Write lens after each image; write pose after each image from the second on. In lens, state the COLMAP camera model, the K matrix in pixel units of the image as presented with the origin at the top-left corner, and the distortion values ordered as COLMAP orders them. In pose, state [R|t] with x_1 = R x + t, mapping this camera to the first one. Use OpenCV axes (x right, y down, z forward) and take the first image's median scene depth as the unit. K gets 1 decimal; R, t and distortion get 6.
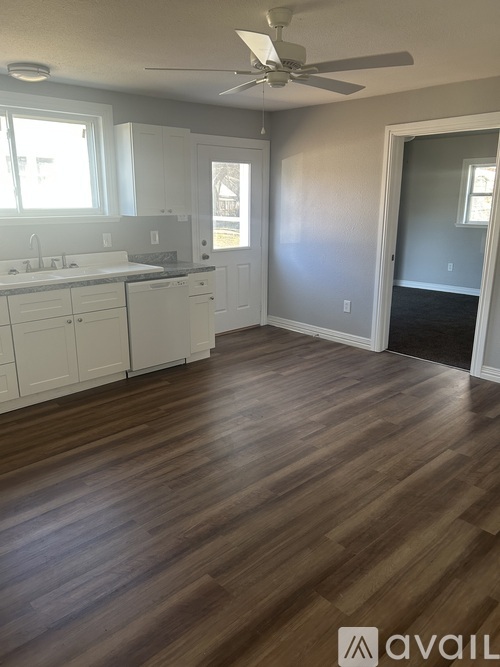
lens RADIAL K [[504.4, 0, 247.8], [0, 504.4, 331.0], [0, 0, 1]] dist [0.041302, -0.014732]
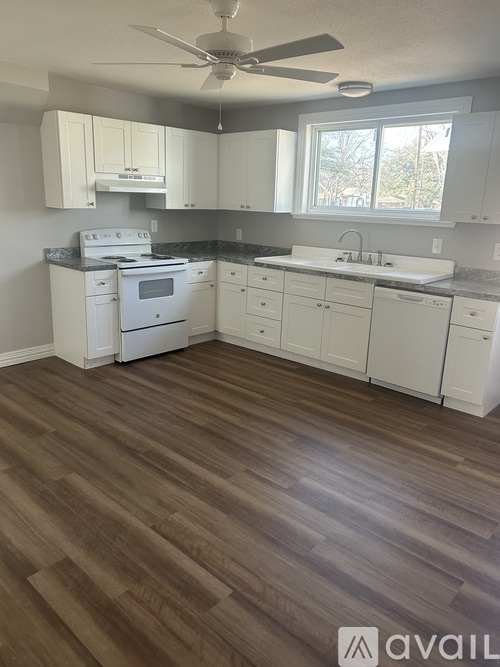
lens RADIAL K [[504.4, 0, 247.4], [0, 504.4, 335.6], [0, 0, 1]] dist [0.041302, -0.014732]
pose [[0.067155, 0.269190, -0.960743, 0.830989], [-0.282801, 0.928563, 0.240405, -0.200326], [0.956825, 0.255555, 0.138485, 0.764479]]
